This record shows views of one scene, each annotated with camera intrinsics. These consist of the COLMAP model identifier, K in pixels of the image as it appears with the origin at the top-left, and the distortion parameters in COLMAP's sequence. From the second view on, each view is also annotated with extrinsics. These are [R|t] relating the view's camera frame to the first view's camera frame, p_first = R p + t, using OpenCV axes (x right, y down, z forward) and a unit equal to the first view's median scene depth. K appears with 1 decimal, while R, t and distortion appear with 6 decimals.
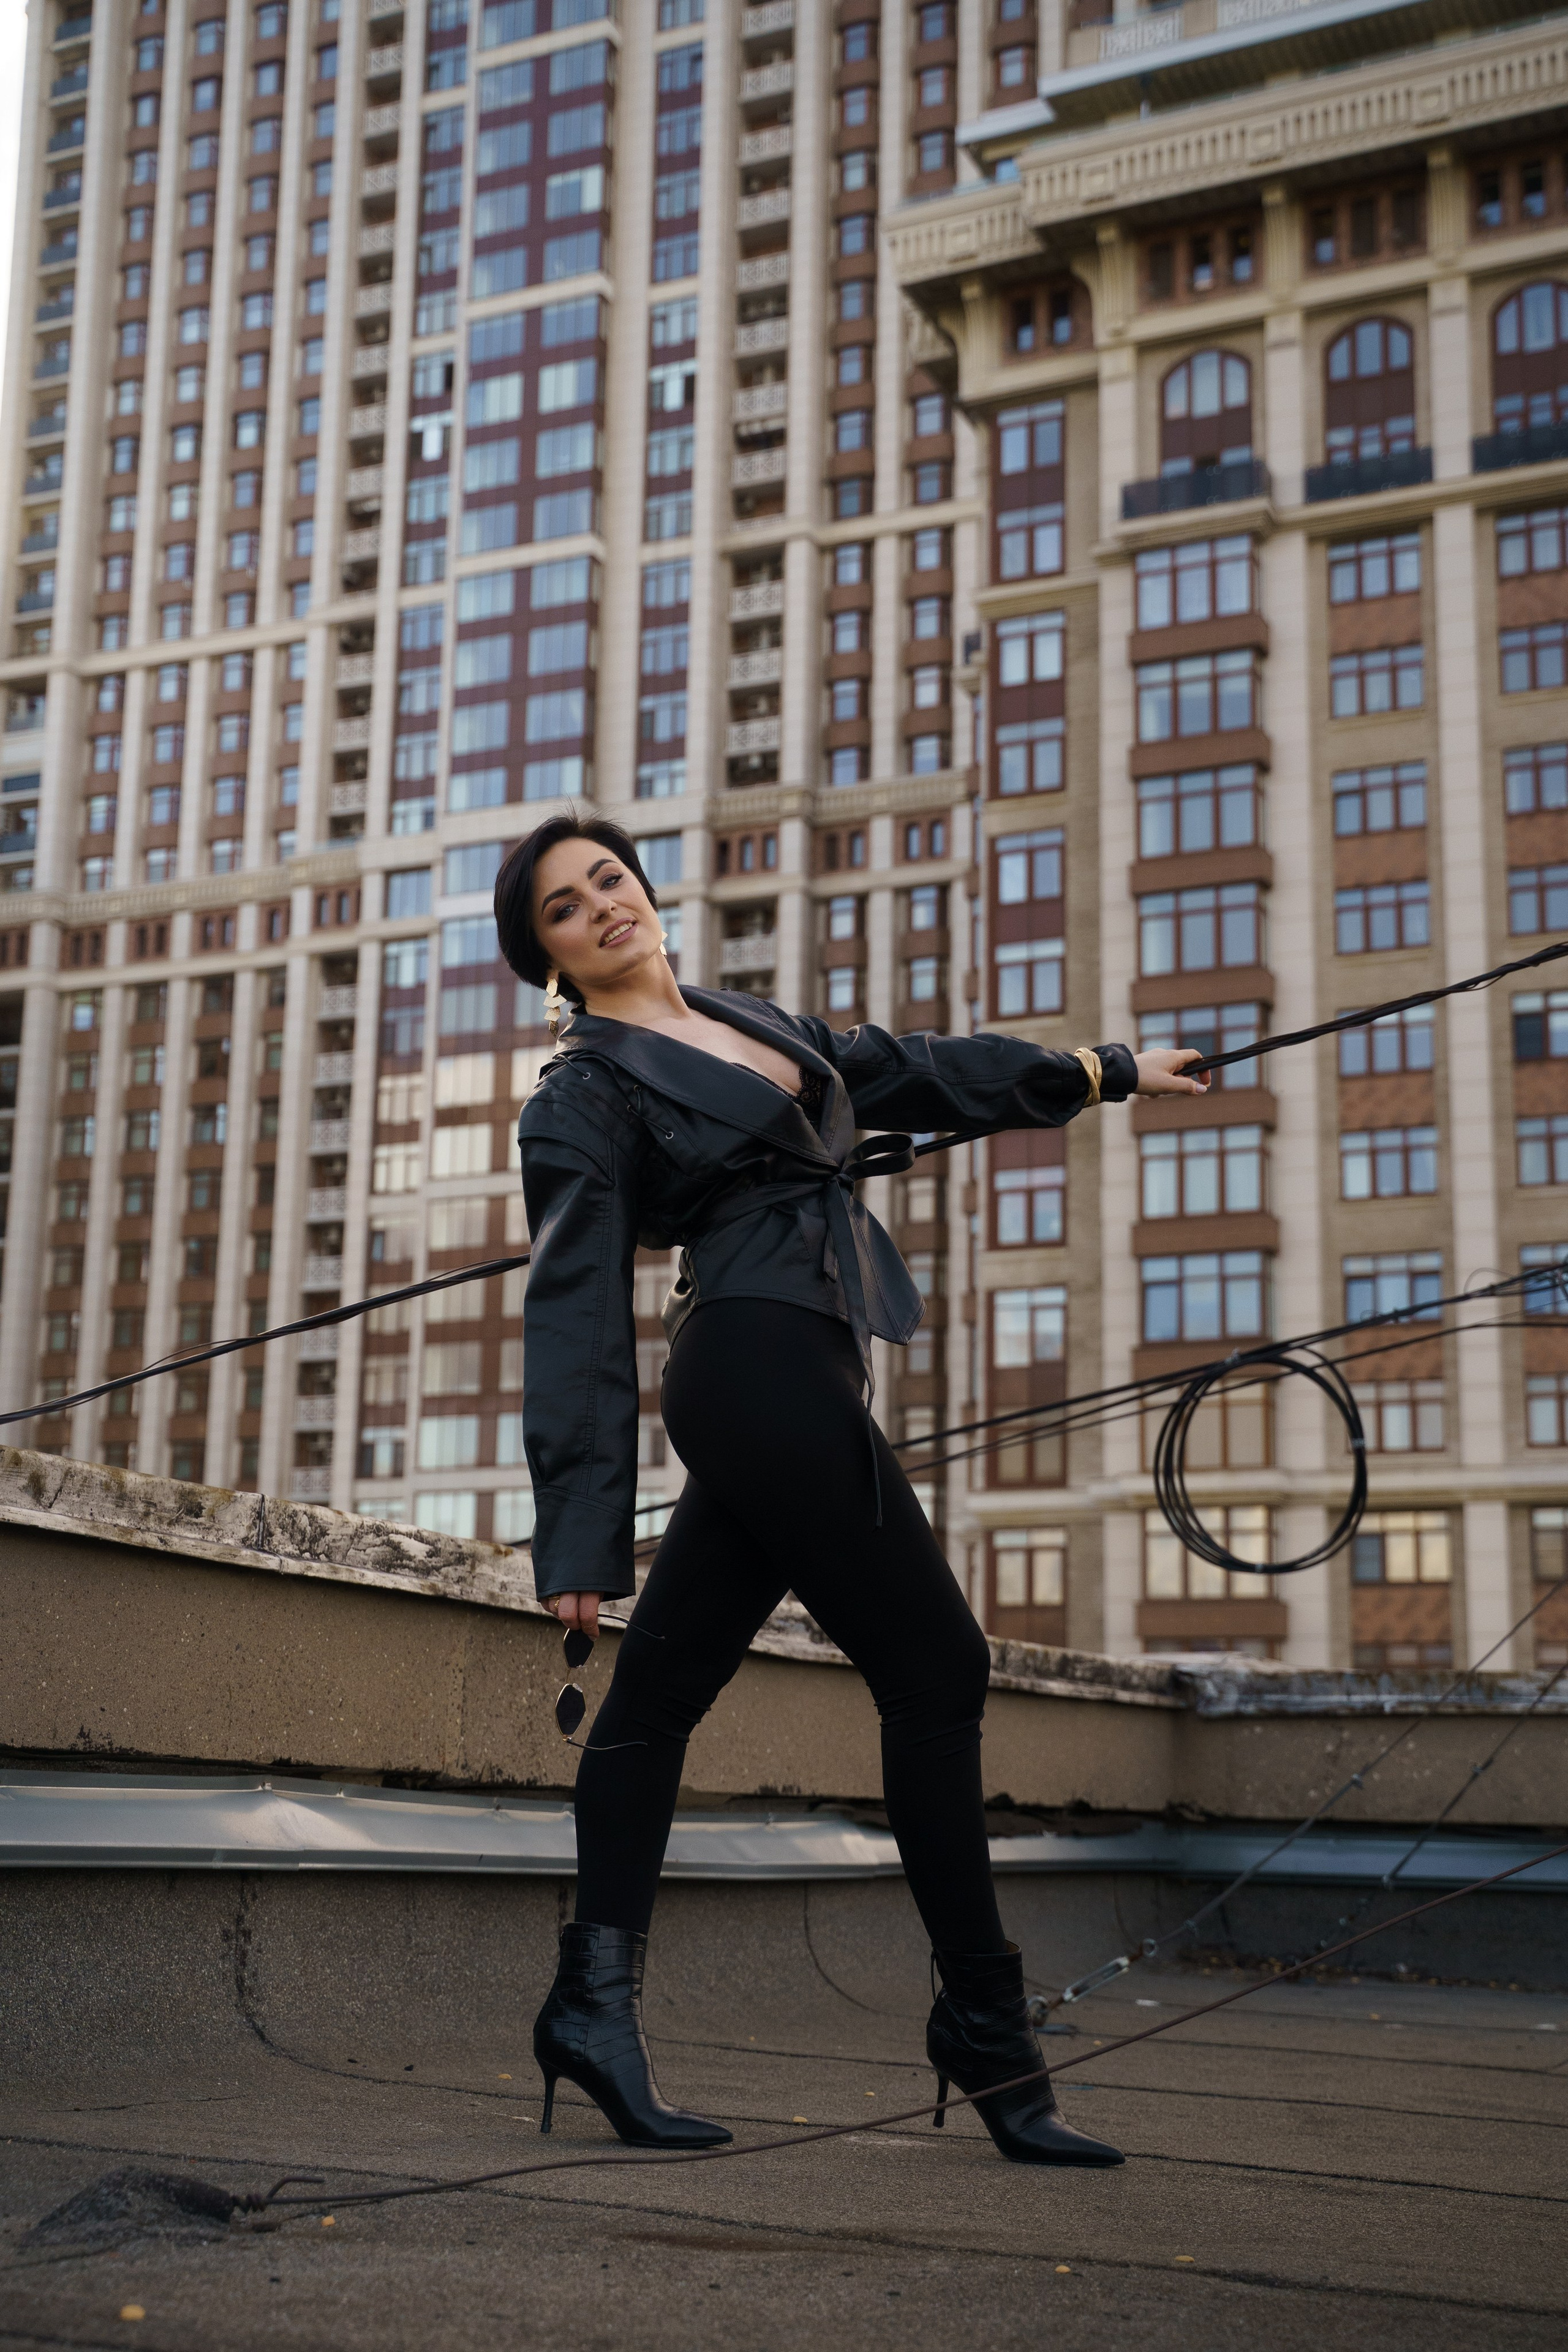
lens RADIAL K [[2957.5, 0, 784.0], [0, 2957.5, 1176.0], [0, 0, 1]] dist [0.006884, 0.285785]
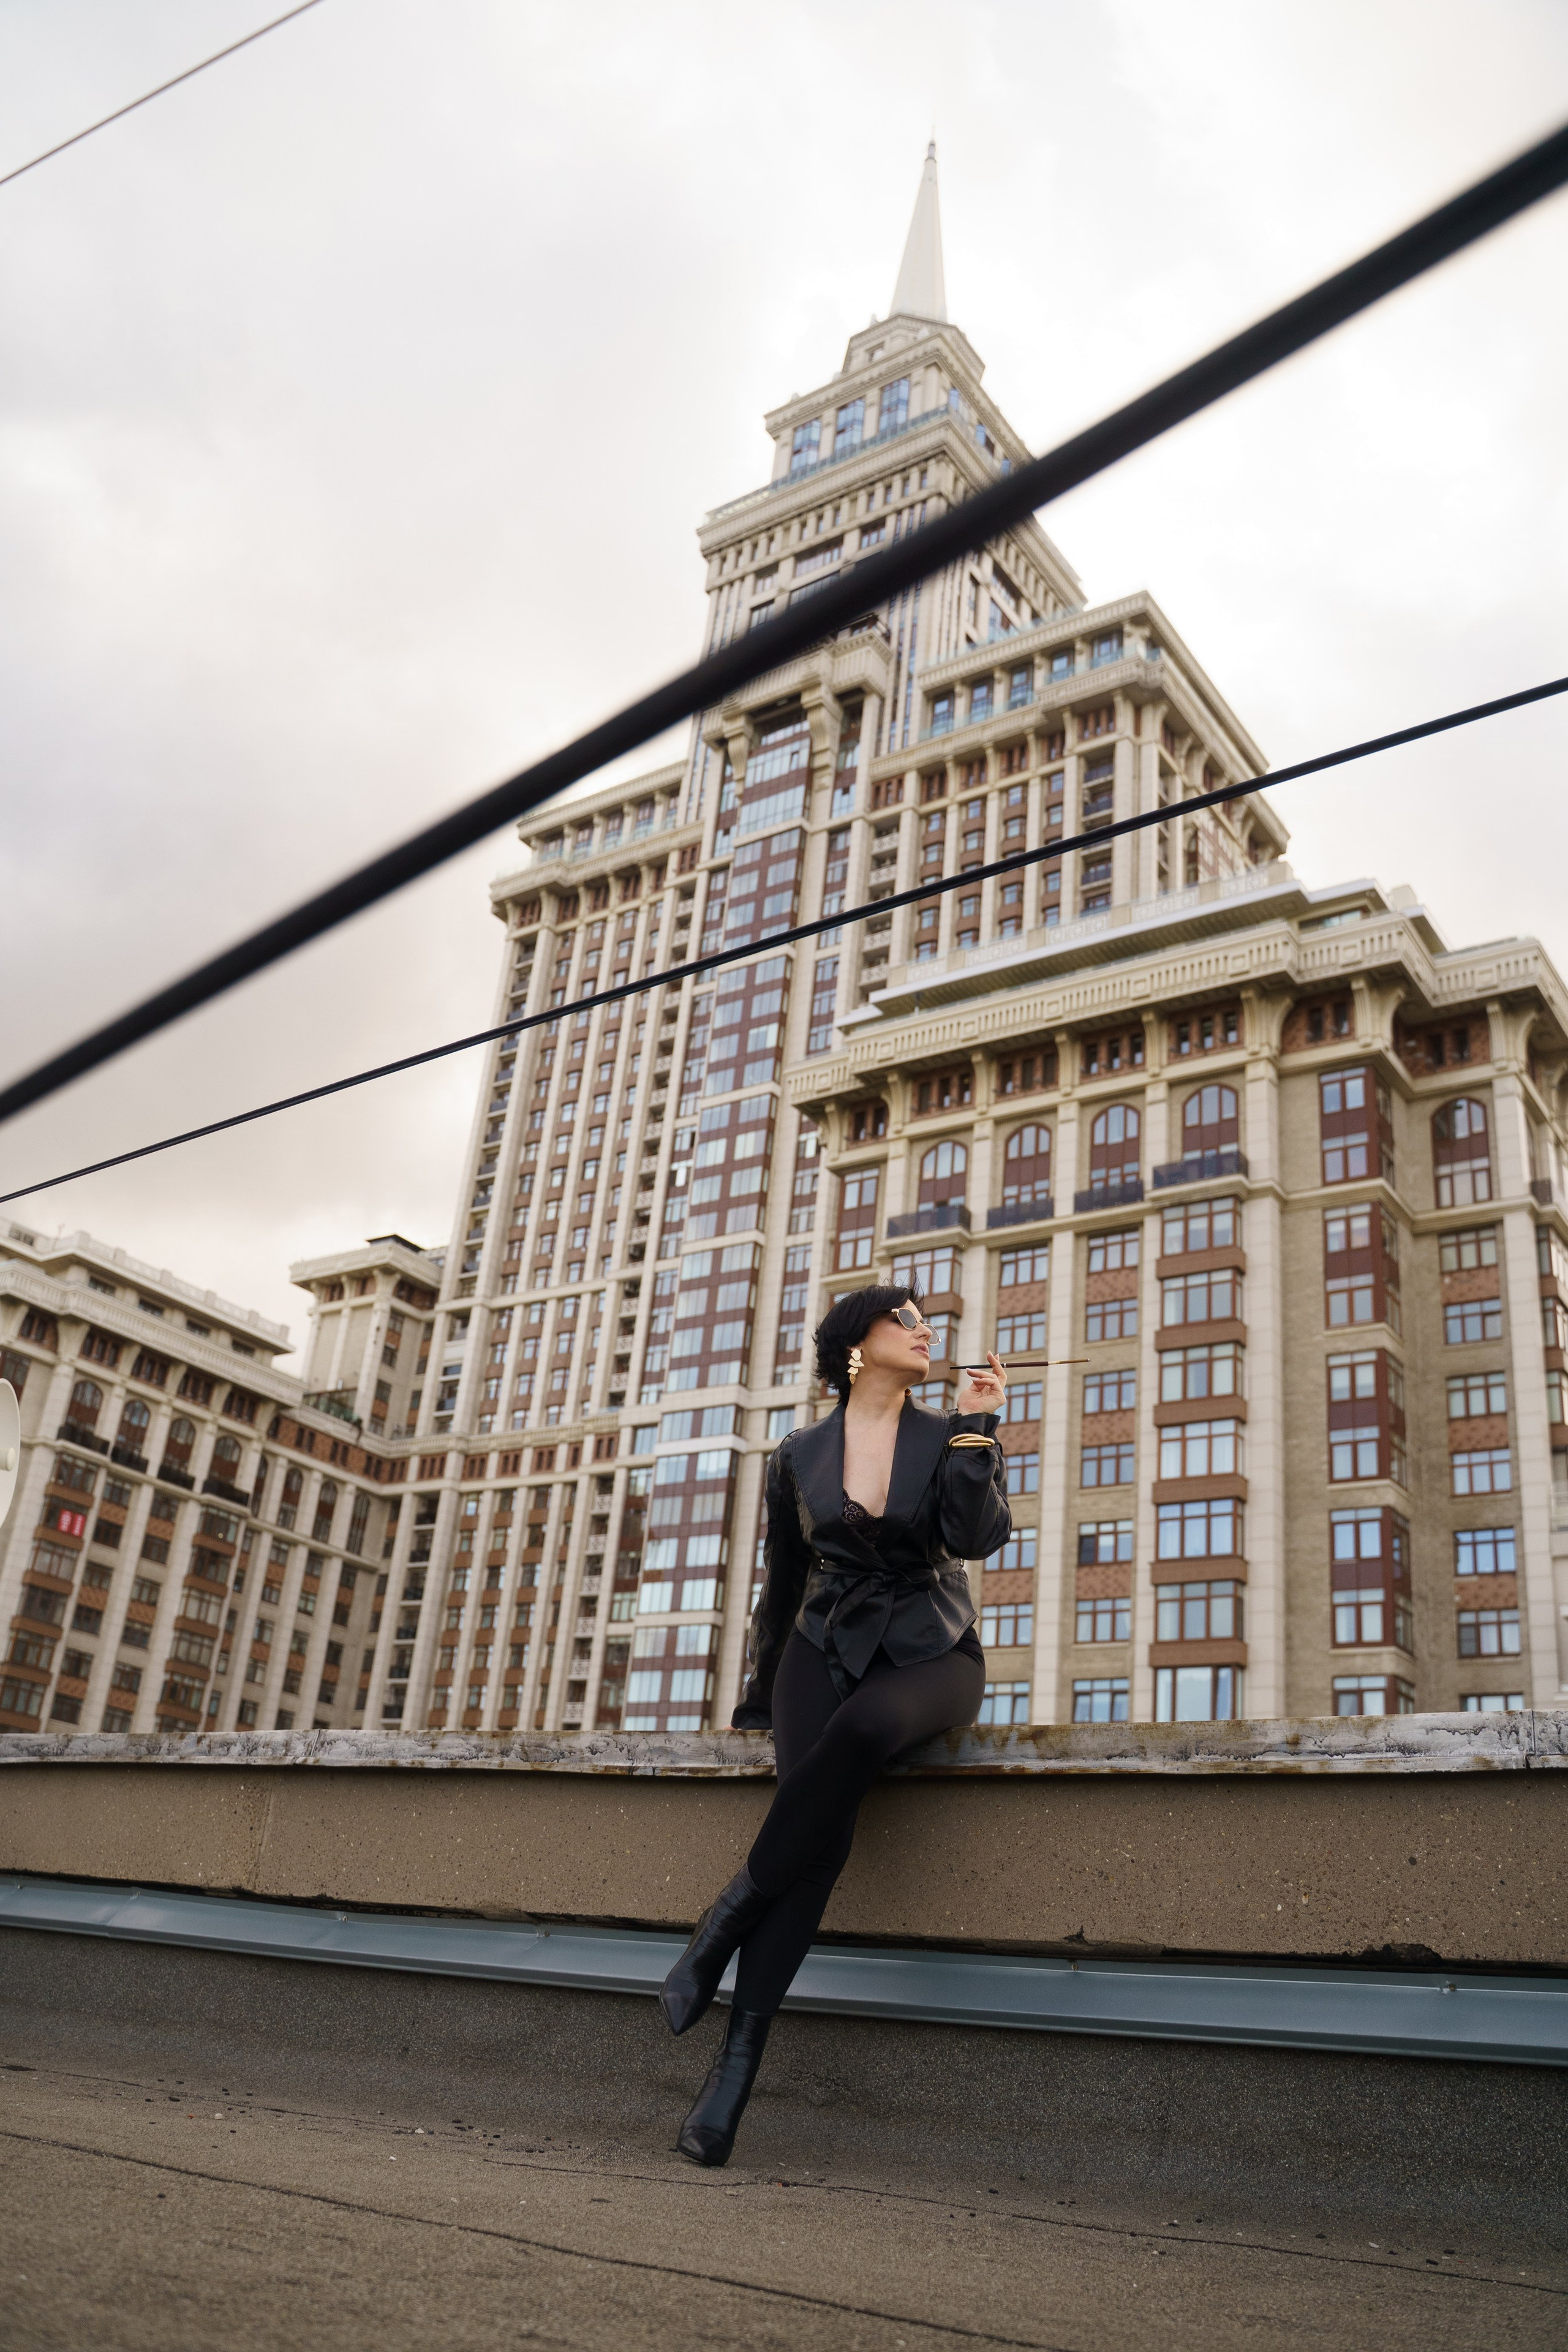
lens RADIAL K [[1903.0, 0, 784.0], [0, 1903.0, 1176.0], [0, 0, 1]] dist [-0.105228, 0.089358]
pose [[0.980481, -0.007906, -0.196456, 0.165799], [-0.036551, 0.974444, -0.221635, -0.006035], [0.193188, 0.224490, 0.955135, -0.044262]]
